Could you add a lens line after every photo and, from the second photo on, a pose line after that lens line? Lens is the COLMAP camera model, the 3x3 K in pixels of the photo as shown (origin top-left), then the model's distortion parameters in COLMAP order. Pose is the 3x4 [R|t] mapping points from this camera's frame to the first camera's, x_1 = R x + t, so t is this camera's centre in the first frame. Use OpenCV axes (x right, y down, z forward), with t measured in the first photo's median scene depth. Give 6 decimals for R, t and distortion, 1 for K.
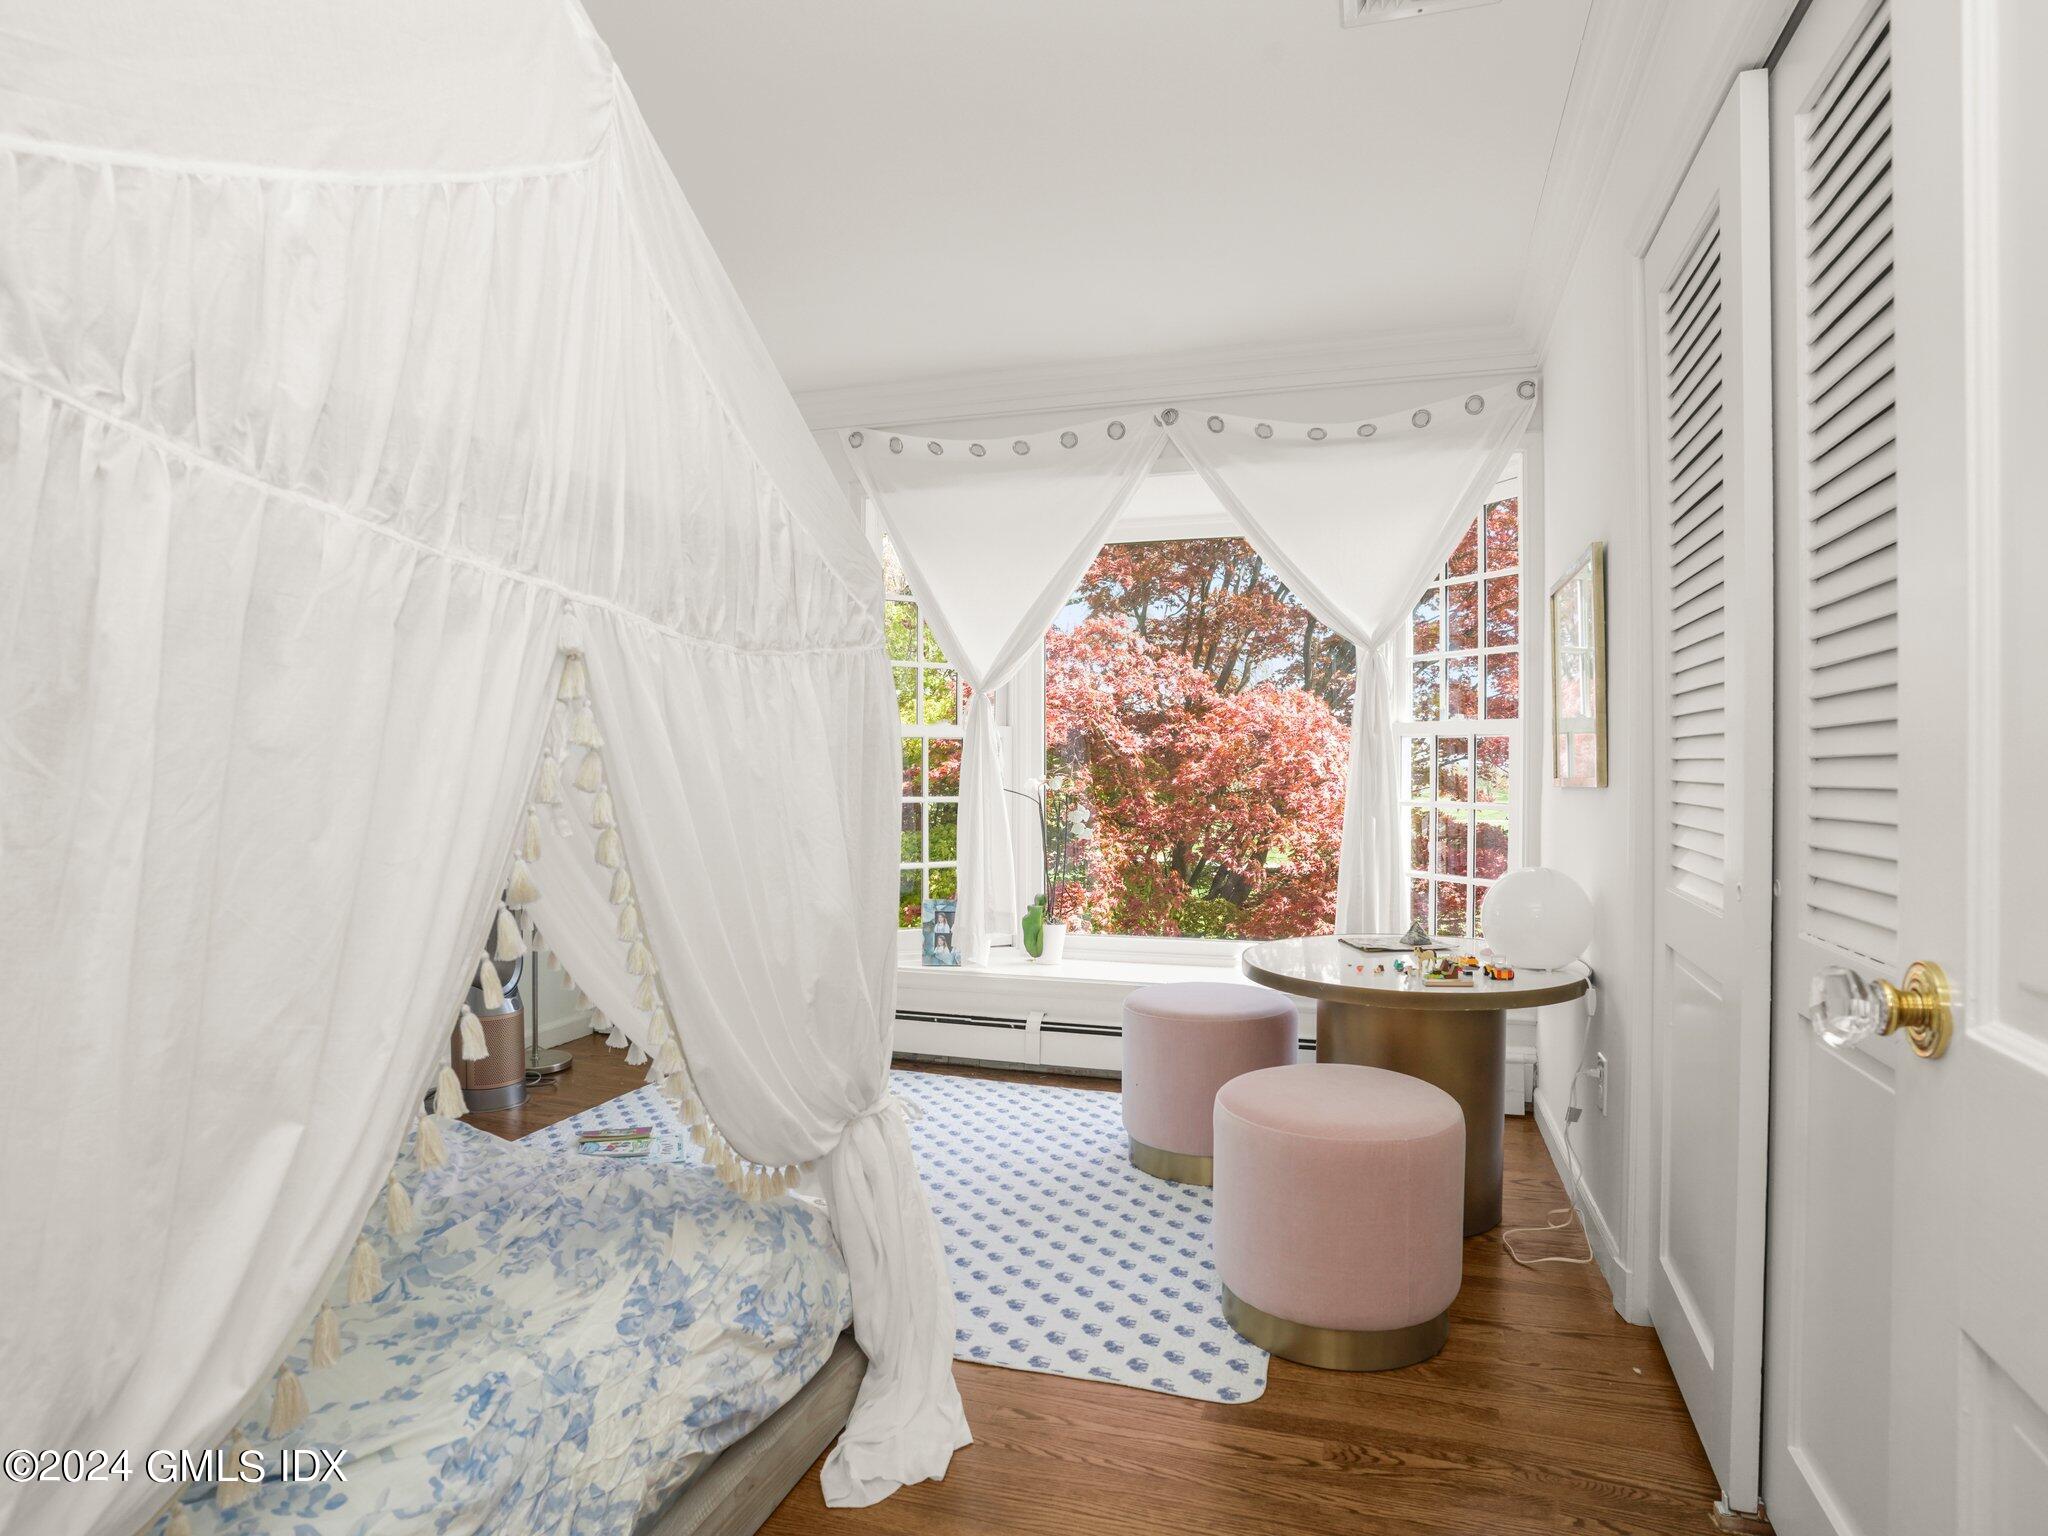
lens RADIAL K [[1167.9, 0, 1026.5], [0, 1167.9, 769.7], [0, 0, 1]] dist [-0.007457, 0.000359]
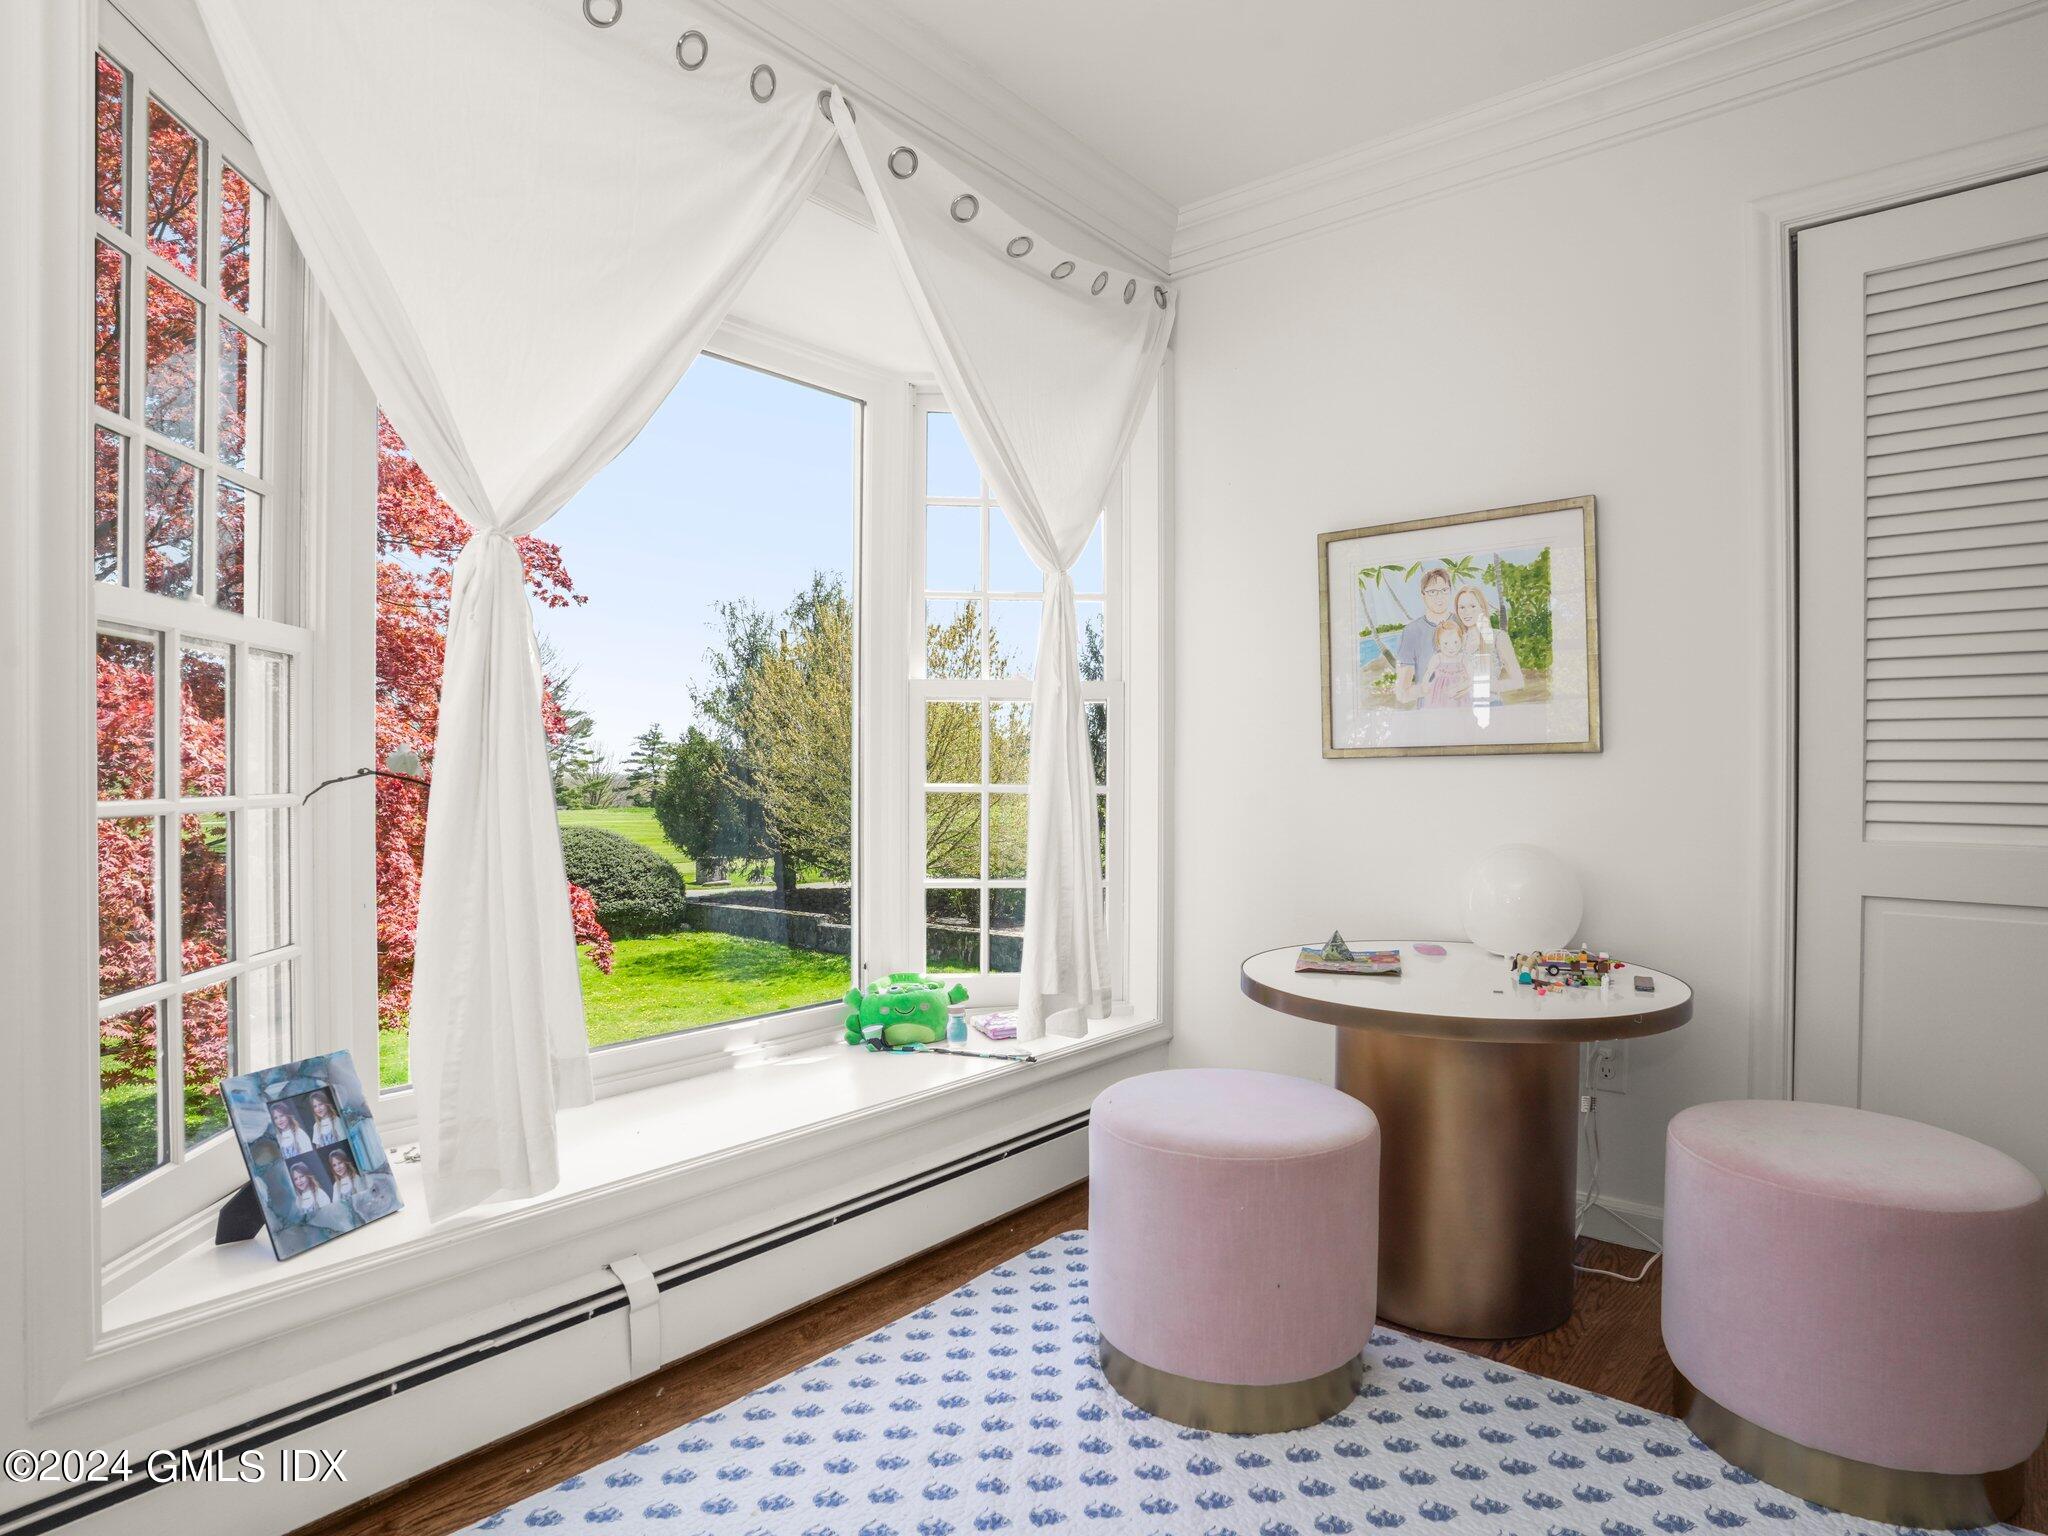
lens RADIAL K [[1167.9, 0, 1026.1], [0, 1167.9, 762.3], [0, 0, 1]] dist [-0.007457, 0.000359]
pose [[0.367433, 0.006776, 0.930025, -0.444838], [0.005462, 0.999940, -0.009443, 0.025638], [-0.930034, 0.008549, 0.367374, 0.860826]]
